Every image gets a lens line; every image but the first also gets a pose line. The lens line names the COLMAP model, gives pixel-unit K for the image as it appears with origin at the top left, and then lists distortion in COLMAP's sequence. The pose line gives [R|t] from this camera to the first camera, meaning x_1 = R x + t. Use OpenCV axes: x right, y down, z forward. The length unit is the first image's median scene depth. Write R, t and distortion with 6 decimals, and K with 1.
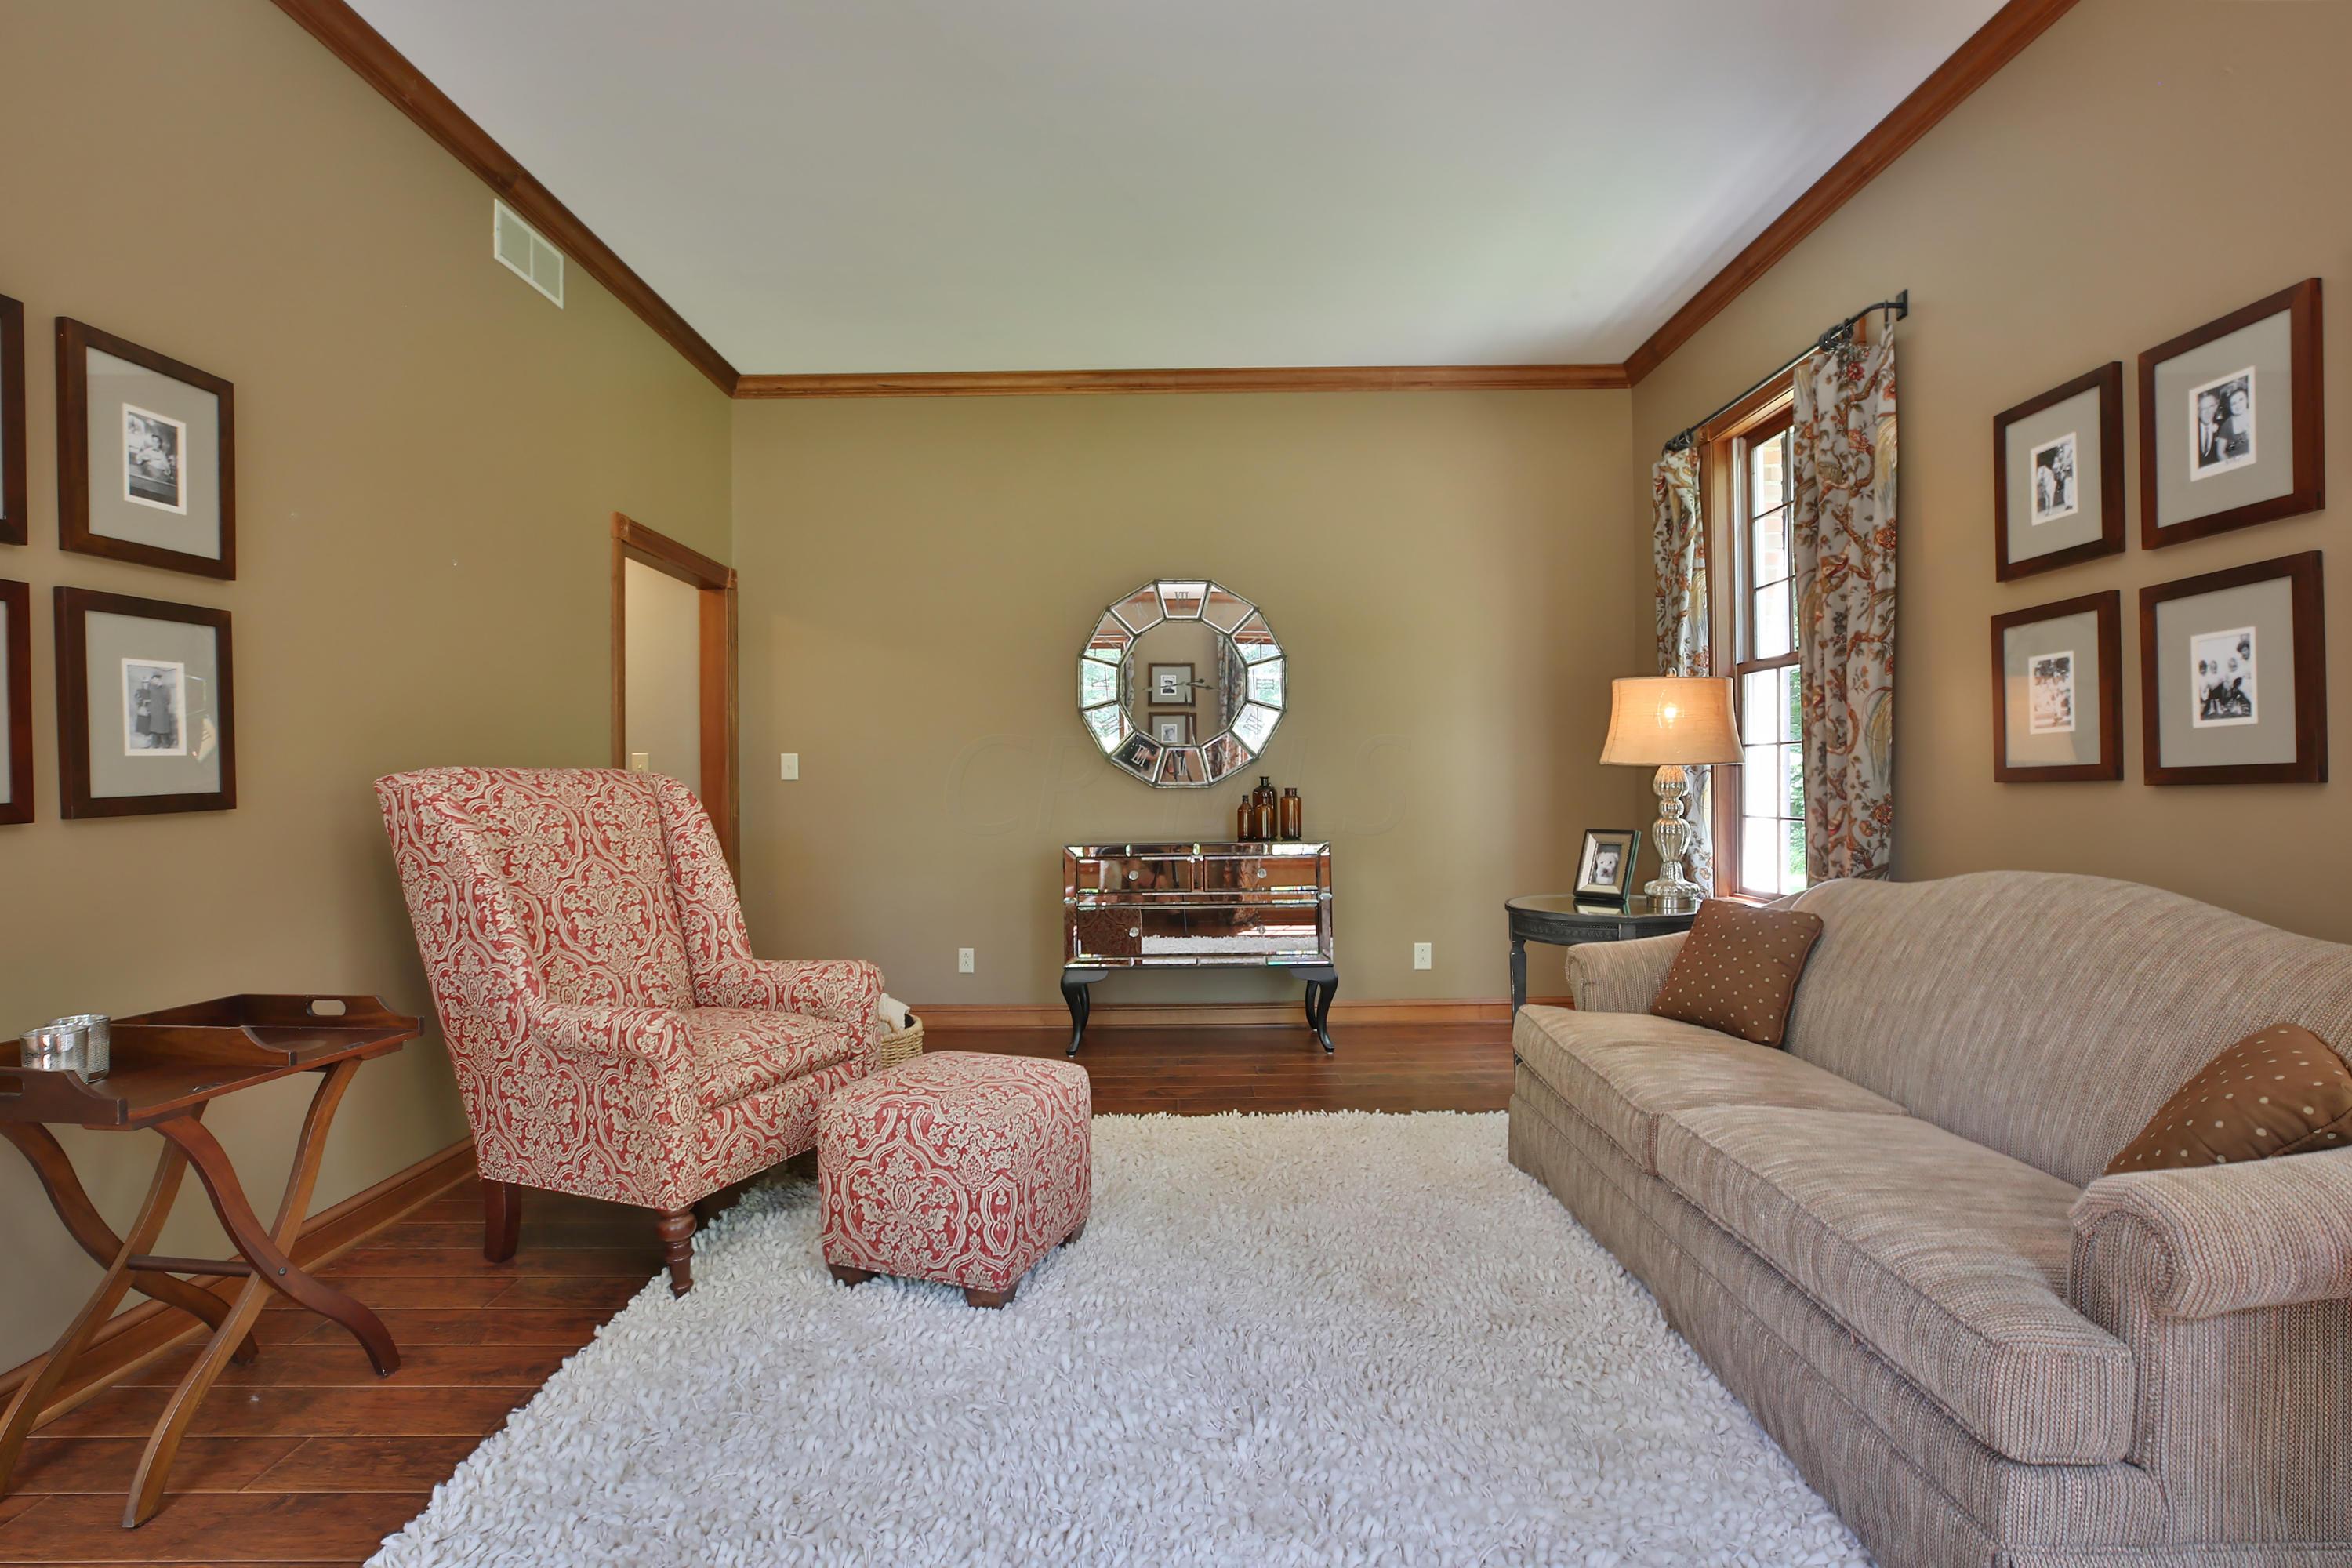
lens RADIAL K [[1147.0, 0, 1177.7], [0, 1147.0, 781.4], [0, 0, 1]] dist [-0.024678, 0.003068]
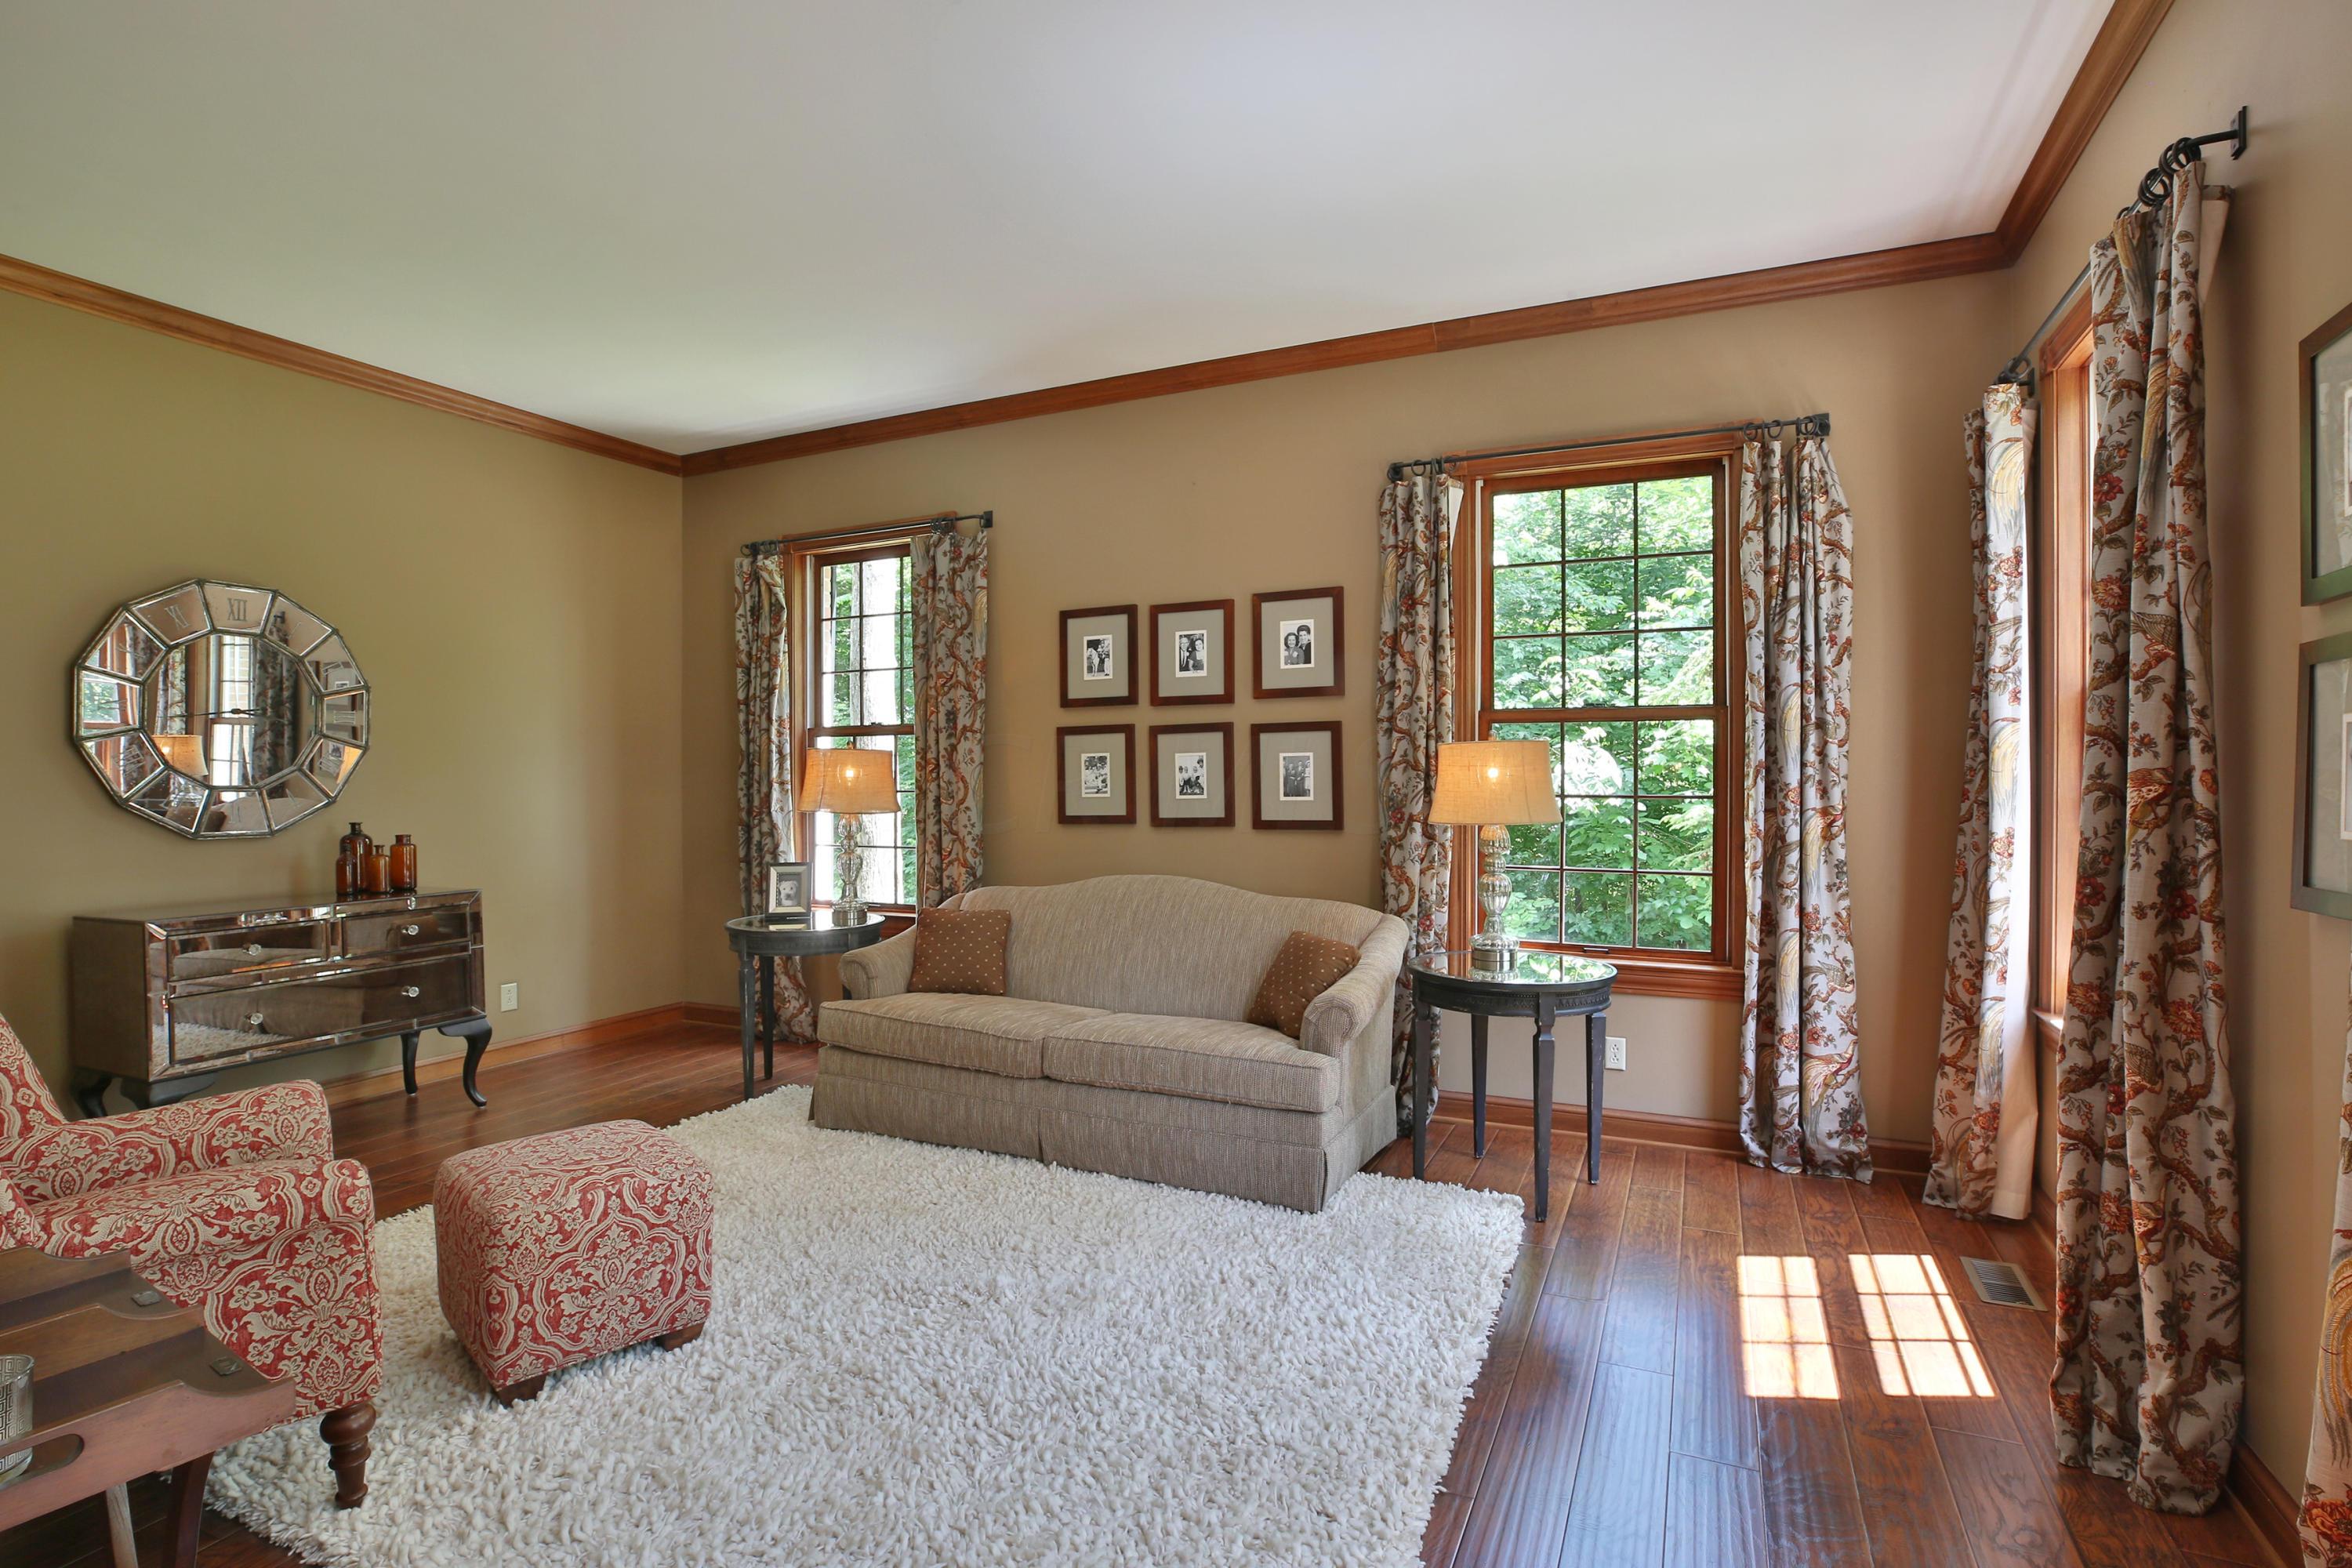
lens RADIAL K [[1147.0, 0, 1173.2], [0, 1147.0, 787.2], [0, 0, 1]] dist [-0.024678, 0.003068]
pose [[0.429220, -0.001902, 0.903198, -0.782800], [0.000533, 0.999998, 0.001853, -0.058344], [-0.903200, -0.000314, 0.429220, 0.095297]]
